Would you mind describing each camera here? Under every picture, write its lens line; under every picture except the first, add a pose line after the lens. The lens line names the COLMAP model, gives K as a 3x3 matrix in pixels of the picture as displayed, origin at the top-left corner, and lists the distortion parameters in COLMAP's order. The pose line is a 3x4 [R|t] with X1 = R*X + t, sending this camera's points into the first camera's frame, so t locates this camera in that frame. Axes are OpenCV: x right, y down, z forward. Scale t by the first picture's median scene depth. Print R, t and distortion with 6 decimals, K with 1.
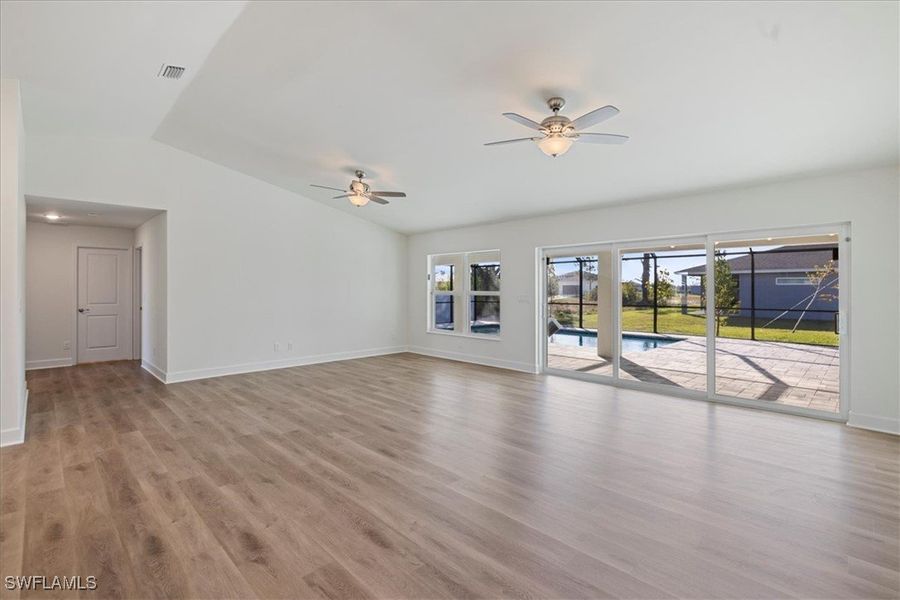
lens RADIAL K [[417.3, 0, 450.0], [0, 417.3, 300.0], [0, 0, 1]] dist [-0.001459, 0.000647]
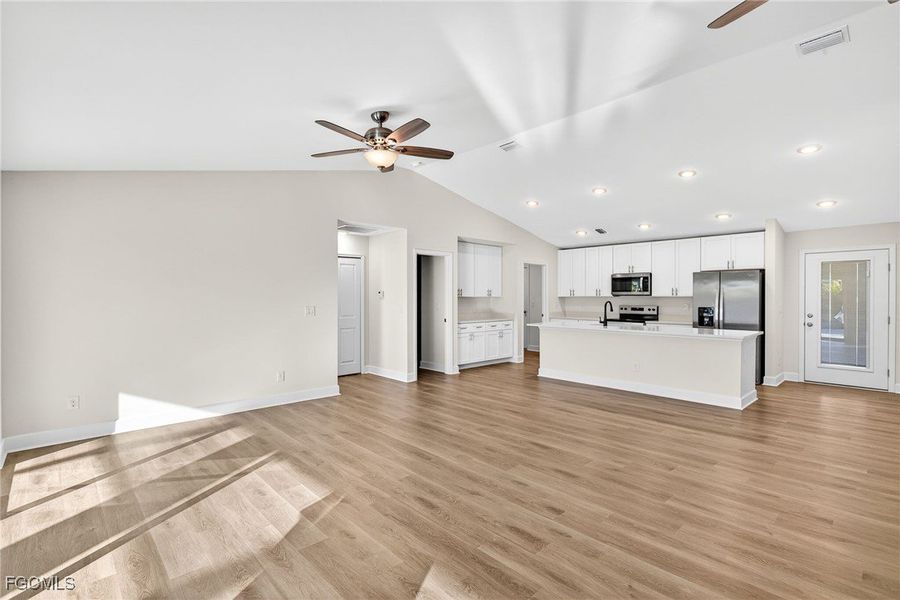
lens RADIAL K [[417.3, 0, 450.0], [0, 417.3, 300.0], [0, 0, 1]] dist [-0.001459, 0.000647]
pose [[-0.999480, -0.002493, 0.032143, 0.059051], [-0.001444, 0.999467, 0.032625, -0.064383], [-0.032207, 0.032562, -0.998951, 2.183868]]
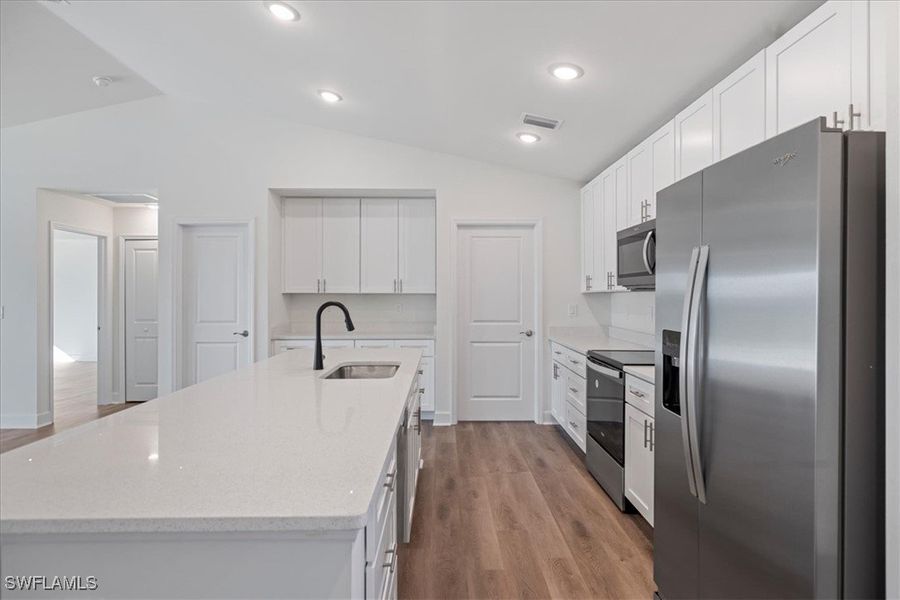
lens RADIAL K [[499.5, 0, 443.7], [0, 499.5, 297.0], [0, 0, 1]] dist [-0.002121, -0.000251]
pose [[-0.707508, -0.002068, 0.706702, -1.410690], [0.017561, 0.999635, 0.020507, -0.019171], [-0.706487, 0.026919, -0.707214, 0.643507]]
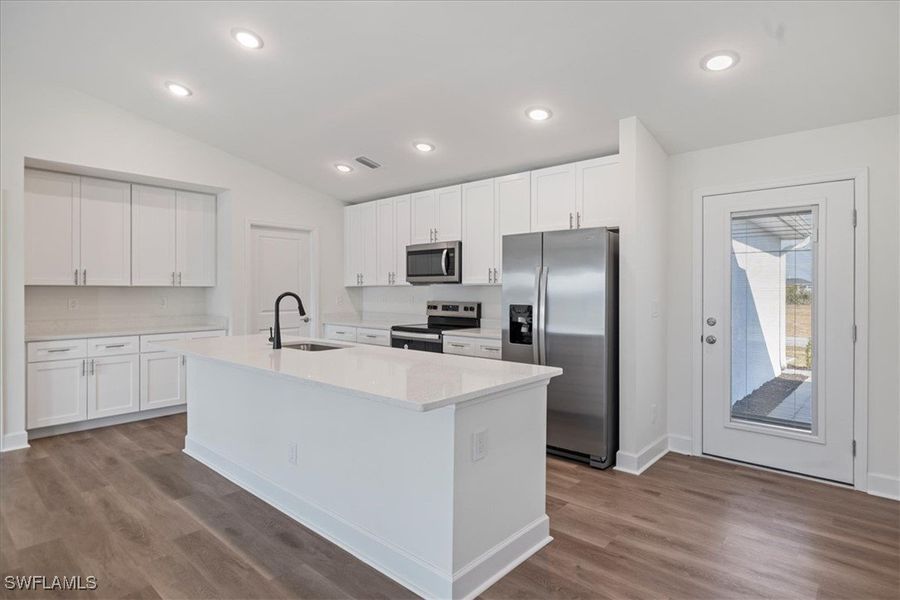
lens RADIAL K [[476.1, 0, 454.9], [0, 476.1, 294.6], [0, 0, 1]] dist [-0.002328, -0.000797]
pose [[-0.998004, 0.000891, -0.063141, -0.936814], [-0.001269, 0.999416, 0.034154, -0.027013], [0.063134, 0.034166, -0.997420, 1.202864]]
